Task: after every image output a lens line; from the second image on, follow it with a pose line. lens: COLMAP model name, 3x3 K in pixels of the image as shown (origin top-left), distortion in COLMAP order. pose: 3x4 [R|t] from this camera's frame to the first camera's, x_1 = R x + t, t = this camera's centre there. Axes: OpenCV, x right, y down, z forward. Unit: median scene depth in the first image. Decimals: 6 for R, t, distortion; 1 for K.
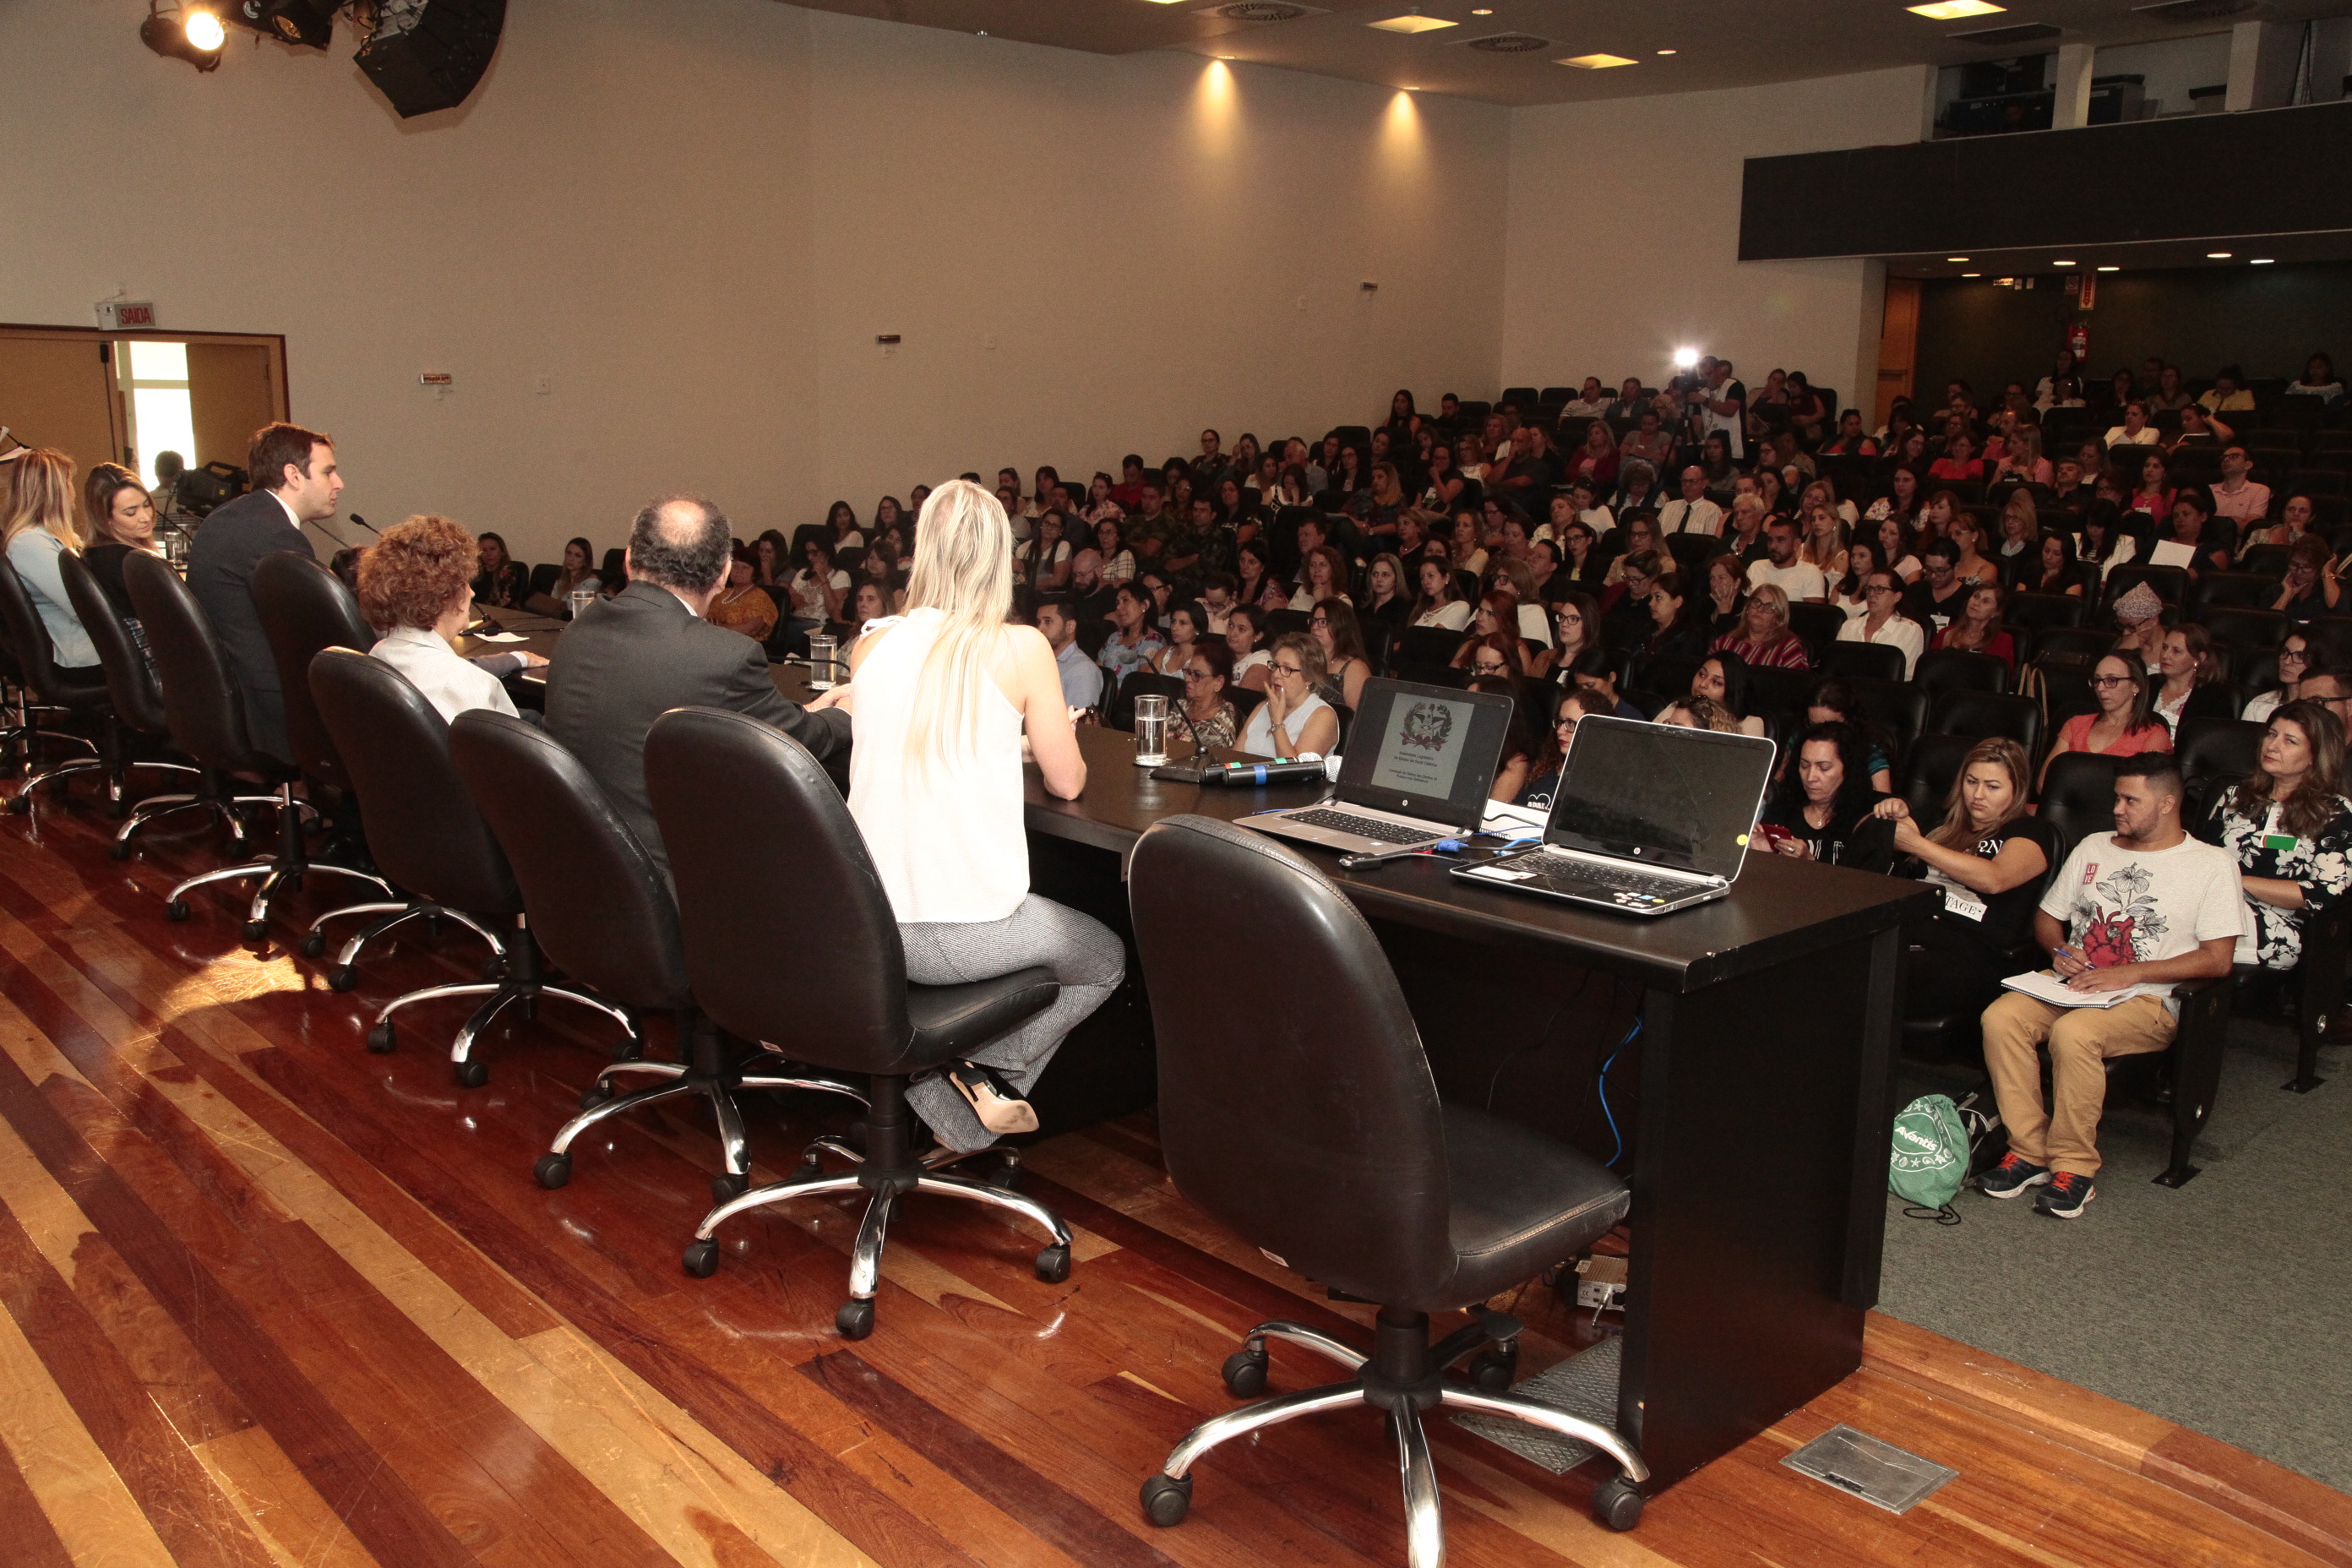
lens RADIAL K [[1919.1, 0, 1172.9], [0, 1919.1, 754.4], [0, 0, 1]] dist [-0.003120, -0.001361]
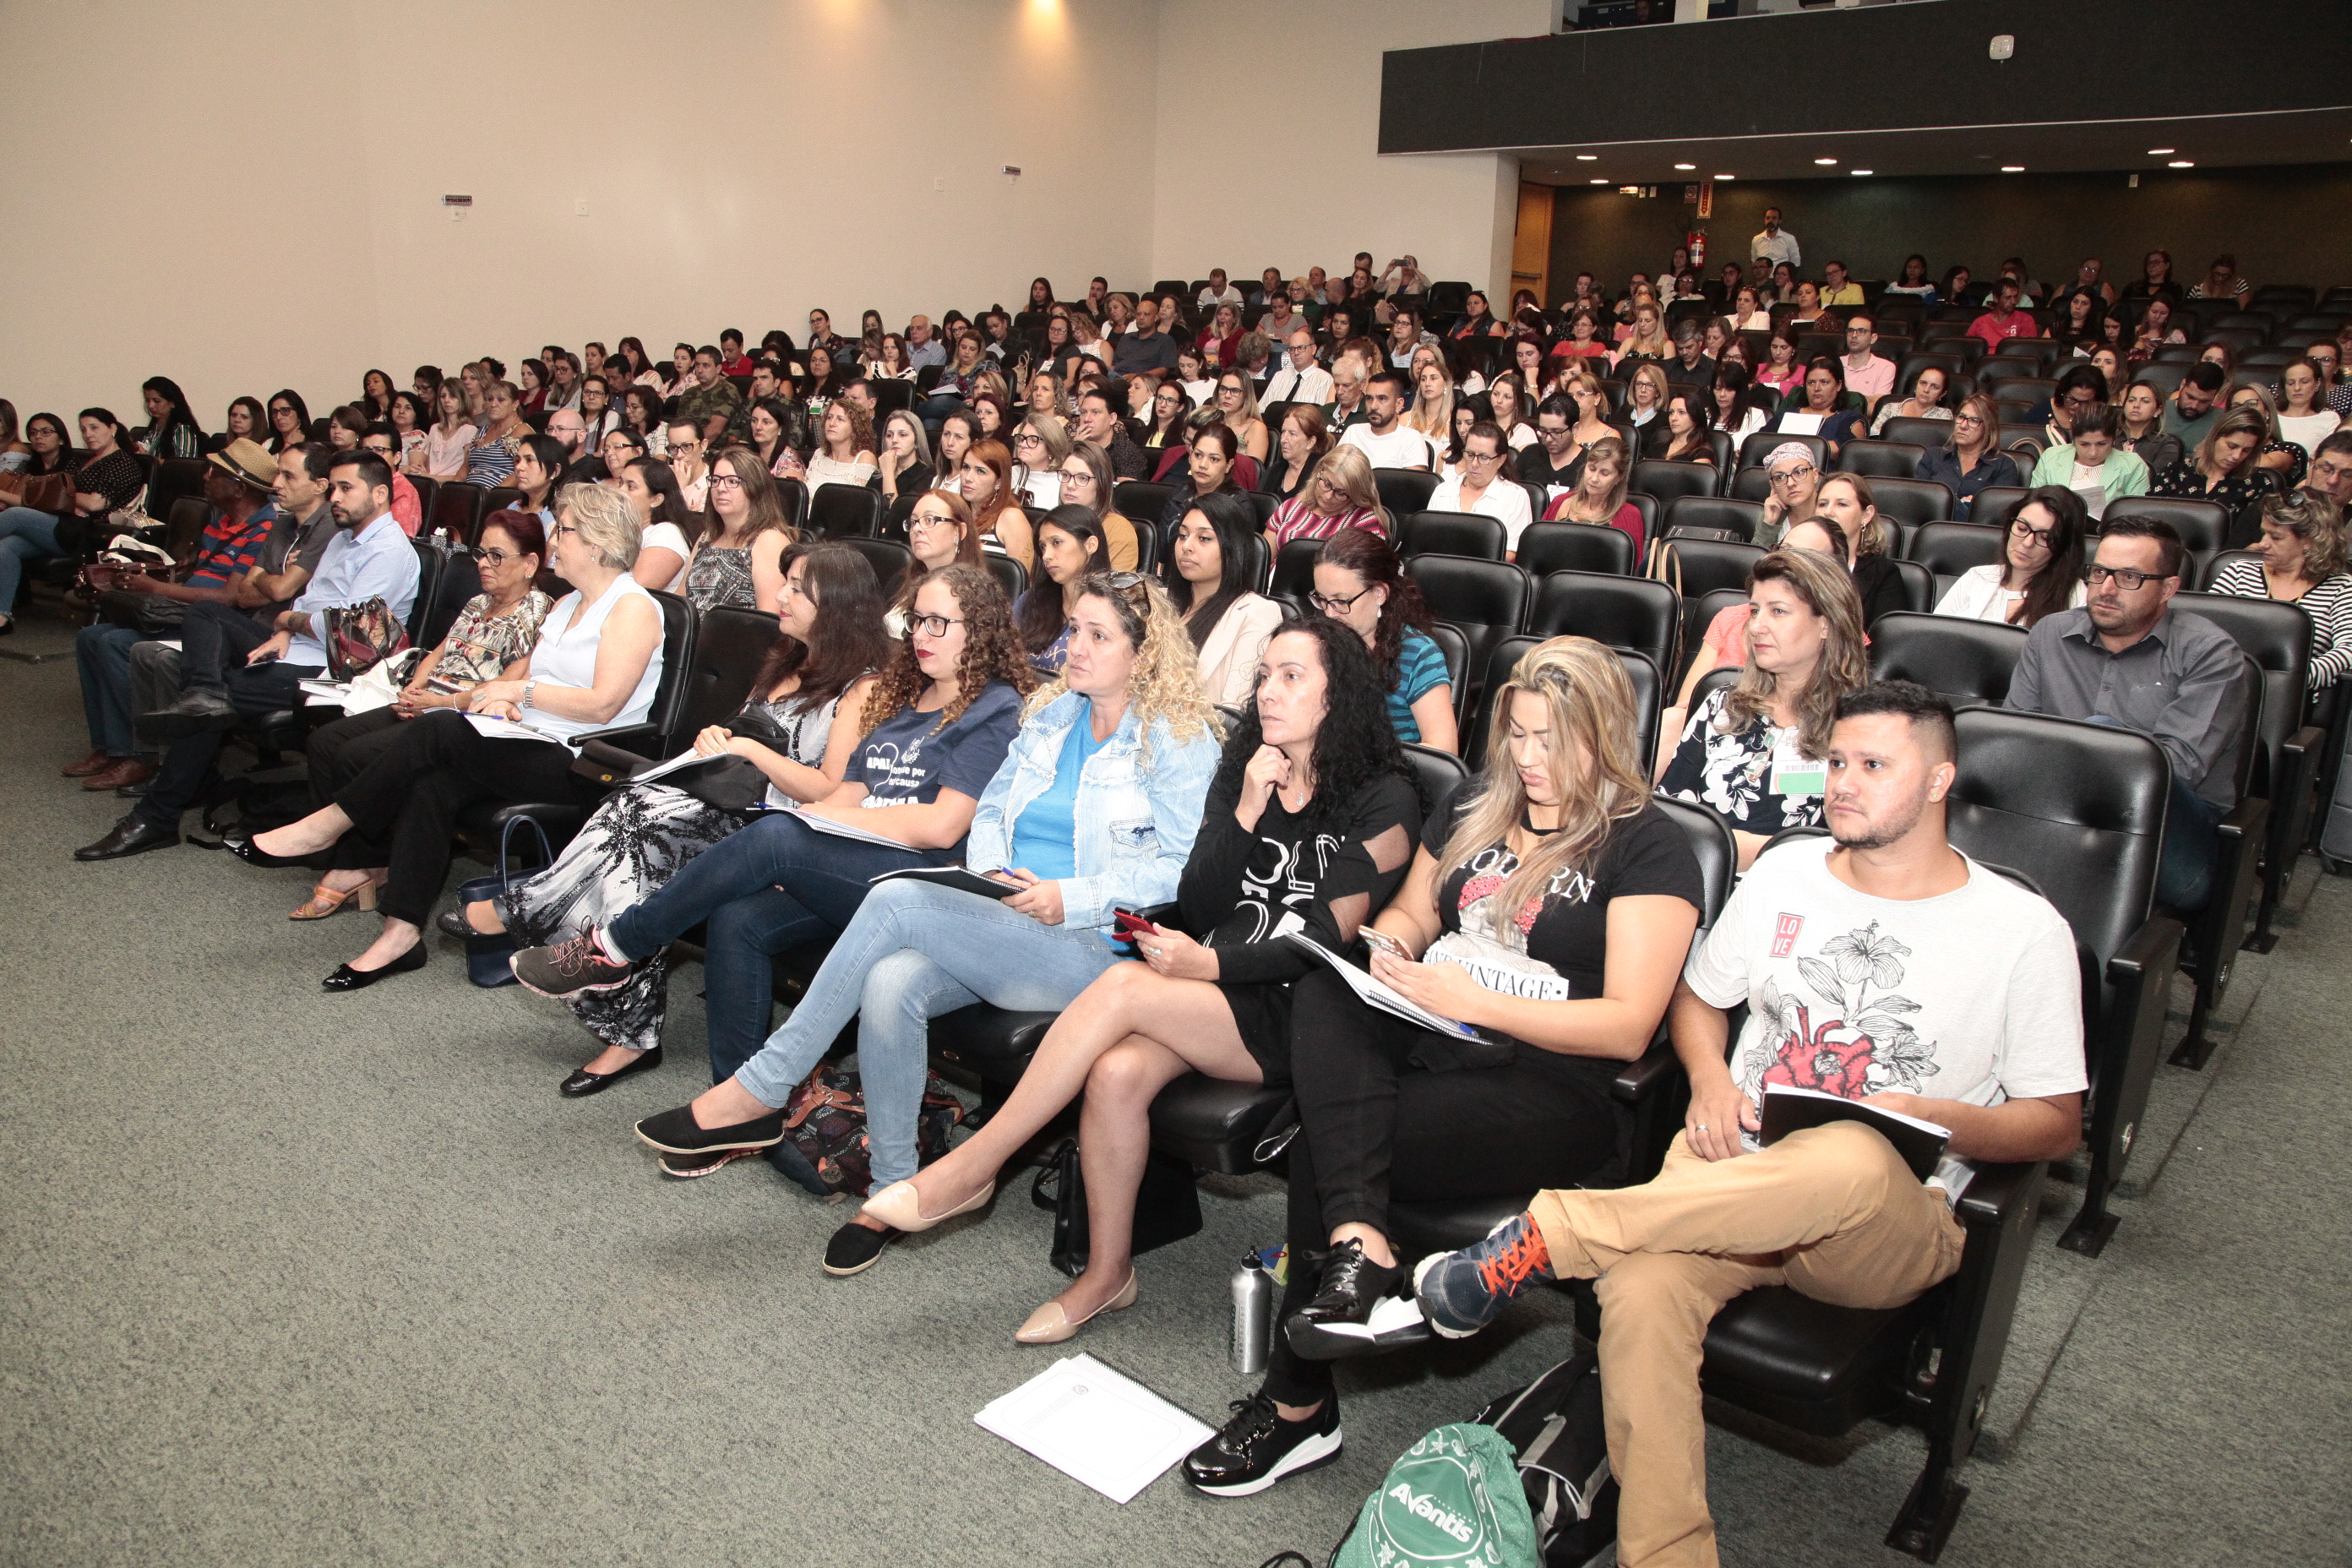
lens RADIAL K [[1596.8, 0, 1178.6], [0, 1596.8, 761.8], [0, 0, 1]] dist [-0.104682, 0.057817]
pose [[0.991048, -0.016616, 0.132465, 0.126491], [0.006224, 0.996896, 0.078479, -0.007423], [-0.133358, -0.076952, 0.988076, 0.291837]]
